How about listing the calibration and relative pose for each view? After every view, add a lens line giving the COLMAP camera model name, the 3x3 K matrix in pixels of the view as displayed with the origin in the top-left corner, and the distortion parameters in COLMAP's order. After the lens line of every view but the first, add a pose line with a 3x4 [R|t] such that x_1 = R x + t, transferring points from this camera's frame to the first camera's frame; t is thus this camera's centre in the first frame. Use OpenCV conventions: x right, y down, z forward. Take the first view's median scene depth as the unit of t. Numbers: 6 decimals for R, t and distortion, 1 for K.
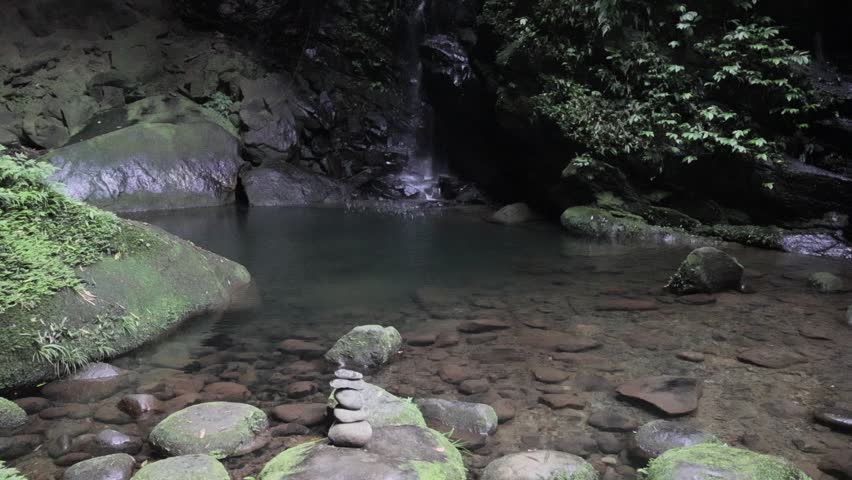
lens RADIAL K [[714.7, 0, 426.0], [0, 714.7, 240.0], [0, 0, 1]] dist [-0.159381, 0.126685]
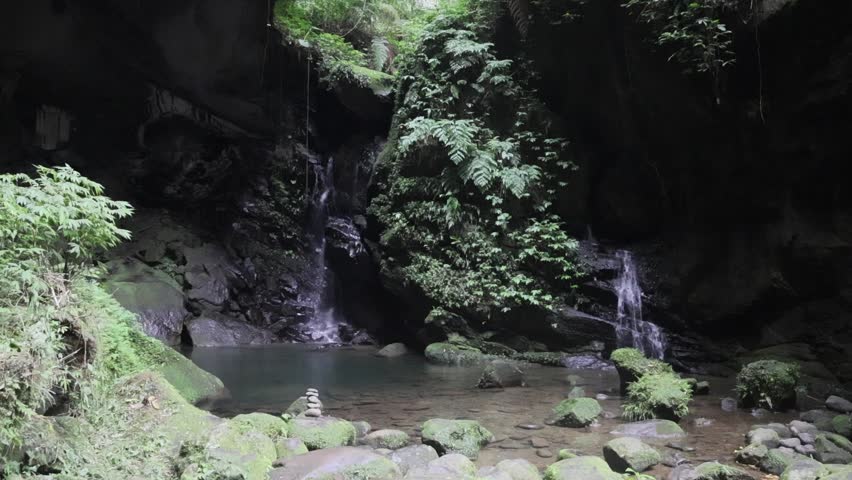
lens RADIAL K [[709.5, 0, 423.8], [0, 709.5, 226.0], [0, 0, 1]] dist [-0.164043, 0.133204]
pose [[0.989696, 0.009992, 0.142833, -0.020556], [0.023115, 0.973328, -0.228250, 0.052550], [-0.141304, 0.229200, 0.963068, -0.478364]]
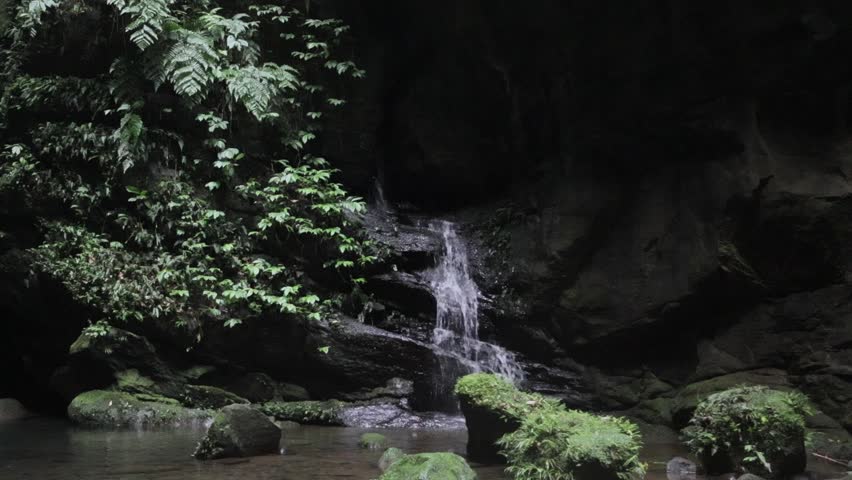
lens RADIAL K [[1144.4, 0, 400.0], [0, 1144.4, 238.9], [0, 0, 1]] dist [0.060065, 0.357295]
pose [[0.897584, 0.032886, 0.439616, -0.039699], [0.070705, 0.973565, -0.217190, 0.090986], [-0.435137, 0.226030, 0.871531, -0.269069]]
